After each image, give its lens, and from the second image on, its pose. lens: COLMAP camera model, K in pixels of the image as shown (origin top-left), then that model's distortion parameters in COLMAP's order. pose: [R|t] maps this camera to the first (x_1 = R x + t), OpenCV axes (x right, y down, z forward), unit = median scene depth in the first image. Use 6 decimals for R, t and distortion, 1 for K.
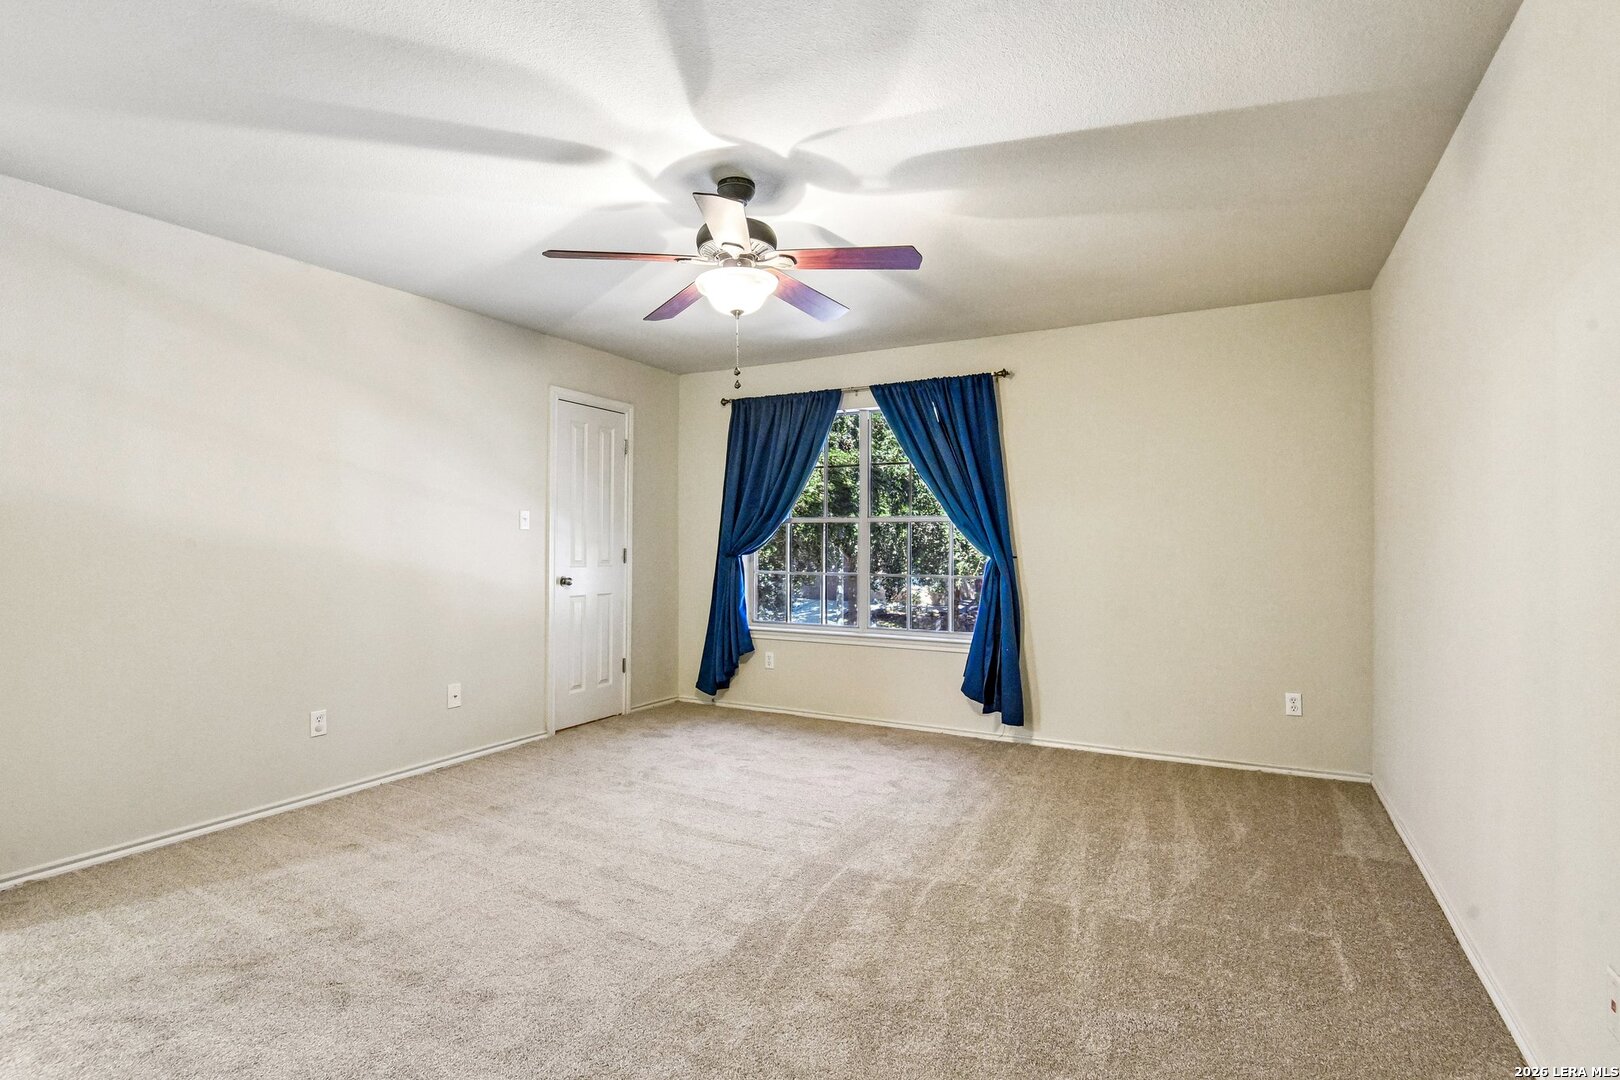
lens RADIAL K [[799.0, 0, 816.7], [0, 799.0, 534.2], [0, 0, 1]] dist [-0.003208, -0.002772]
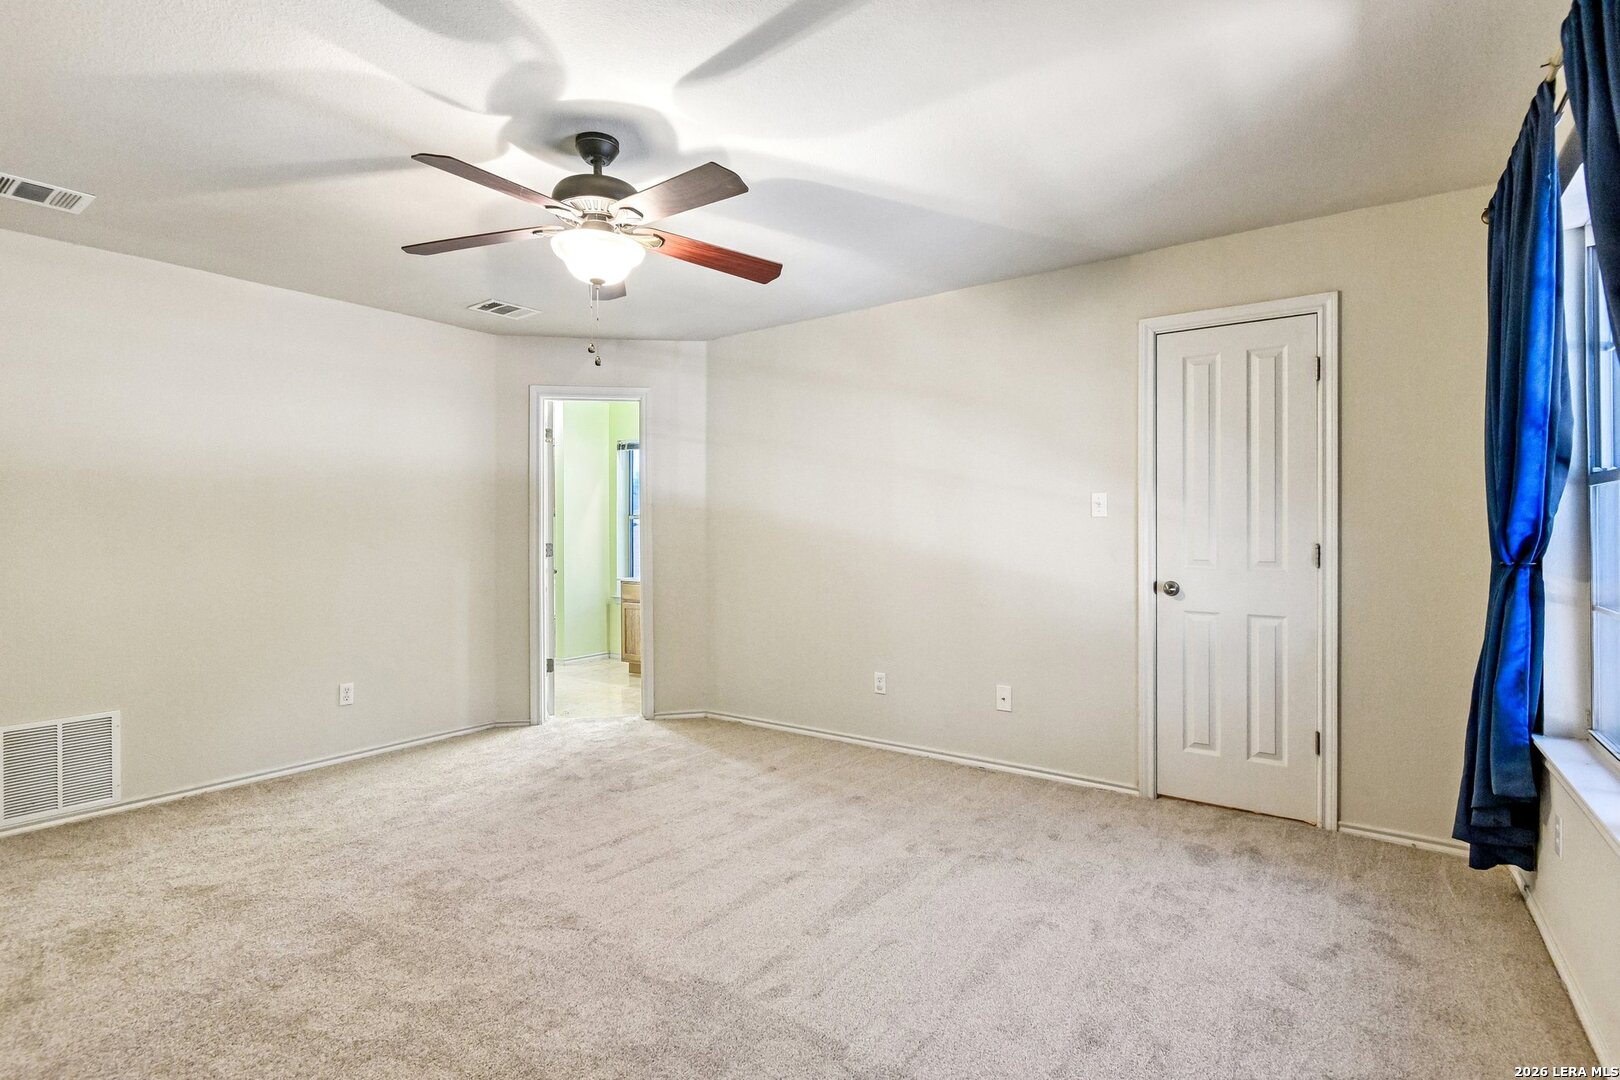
lens RADIAL K [[770.2, 0, 795.0], [0, 770.2, 543.6], [0, 0, 1]] dist [-0.007335, -0.003836]
pose [[-0.144613, 0.007701, -0.989458, 0.412099], [0.009292, 0.999936, 0.006424, 0.012037], [0.989445, -0.008265, -0.144676, 0.782080]]
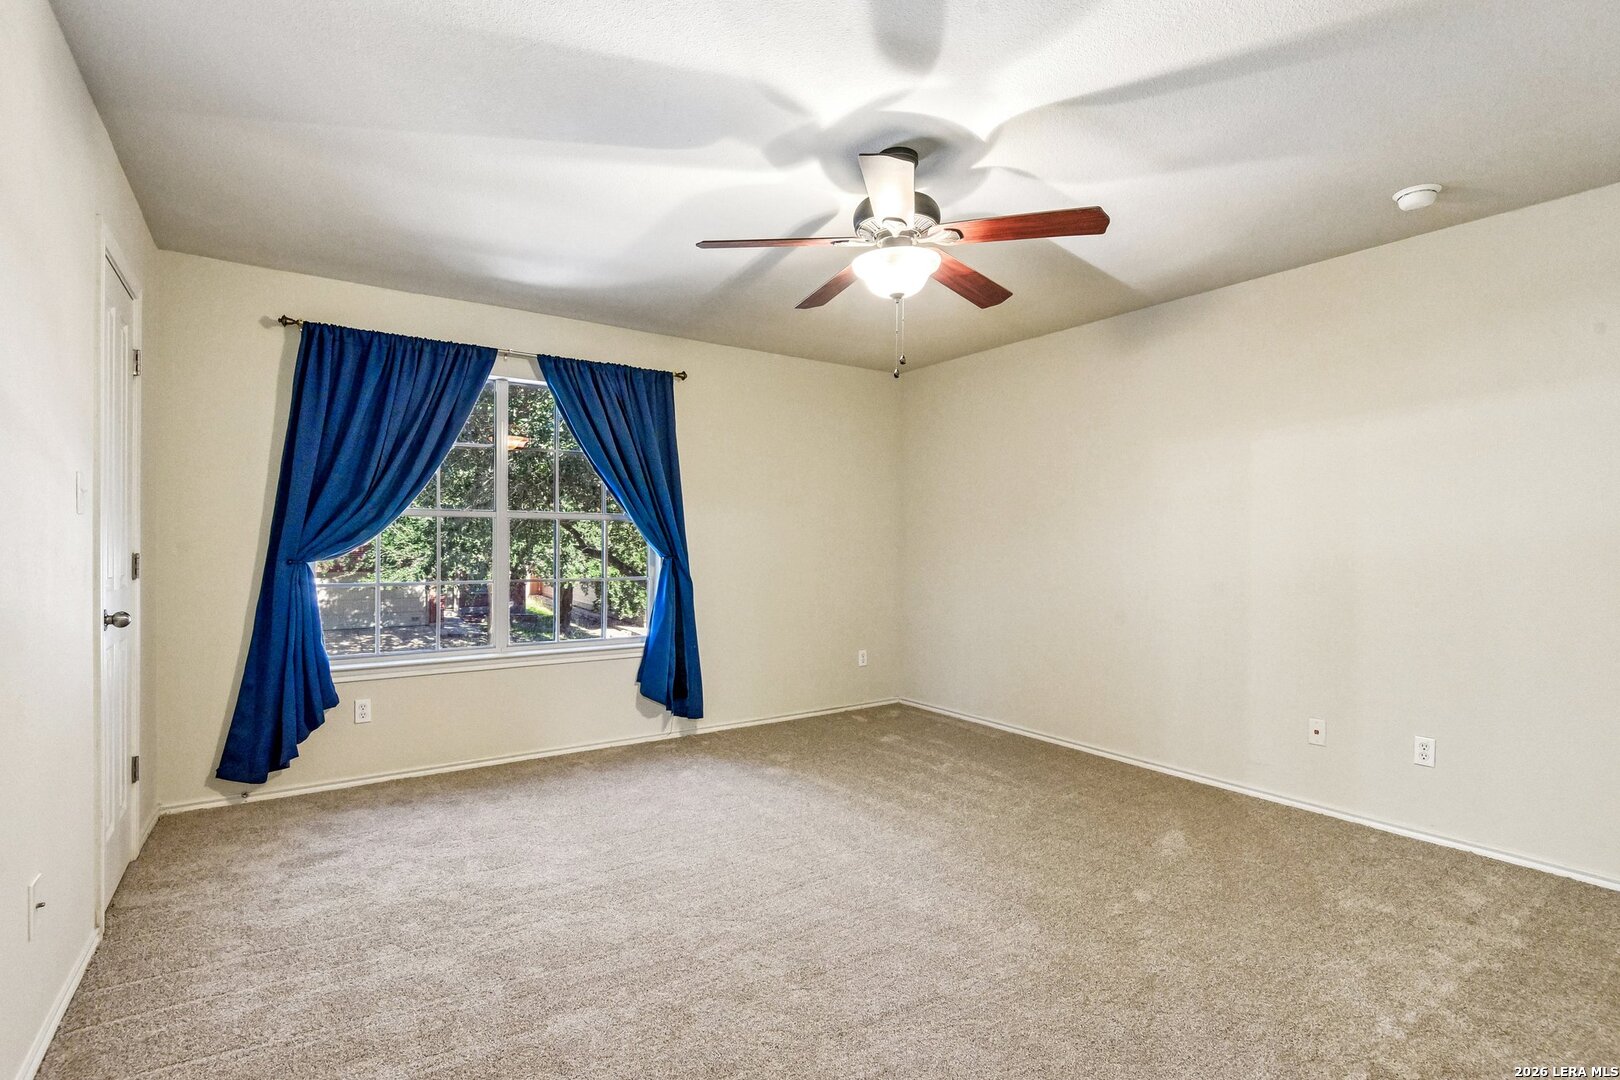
lens RADIAL K [[770.2, 0, 816.8], [0, 770.2, 547.1], [0, 0, 1]] dist [-0.007335, -0.003836]
pose [[0.446729, -0.004029, 0.894660, -0.550744], [-0.011477, 0.999882, 0.010233, 0.003871], [-0.894596, -0.014840, 0.446629, 0.397937]]
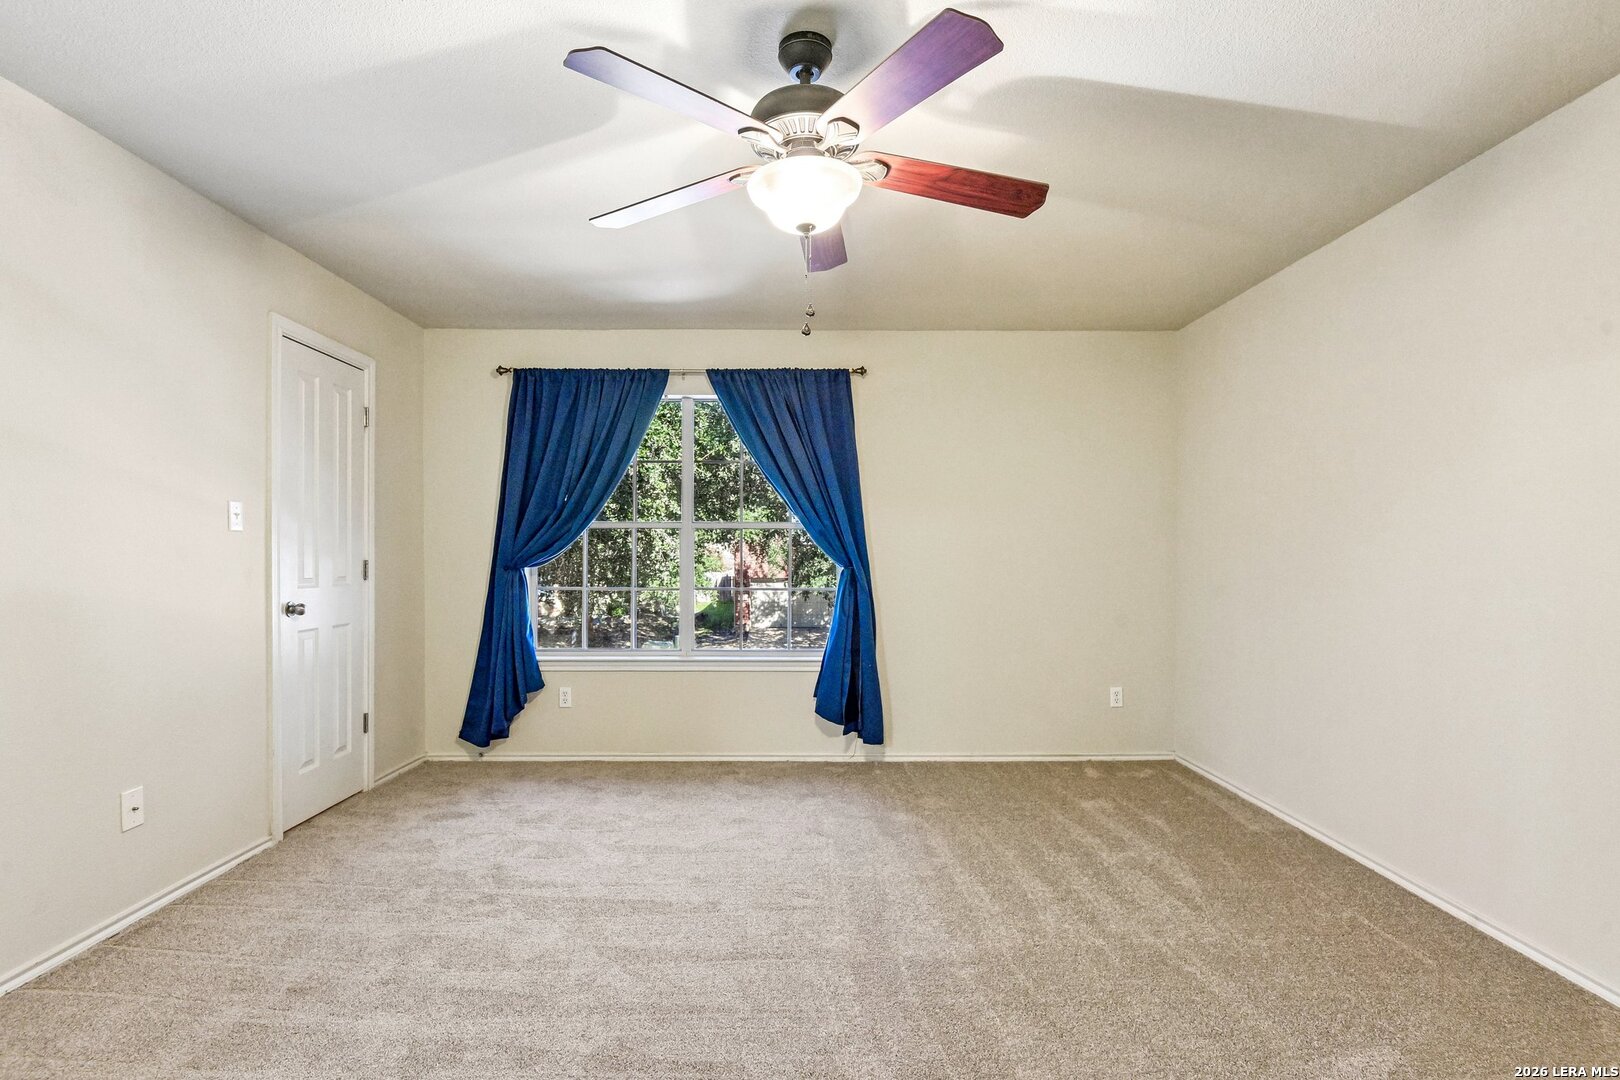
lens RADIAL K [[770.2, 0, 808.0], [0, 770.2, 561.9], [0, 0, 1]] dist [-0.007335, -0.003836]
pose [[0.874795, -0.005516, 0.484462, -0.252603], [-0.005741, 0.999747, 0.021750, 0.002653], [-0.484460, -0.021808, 0.874542, 0.230754]]
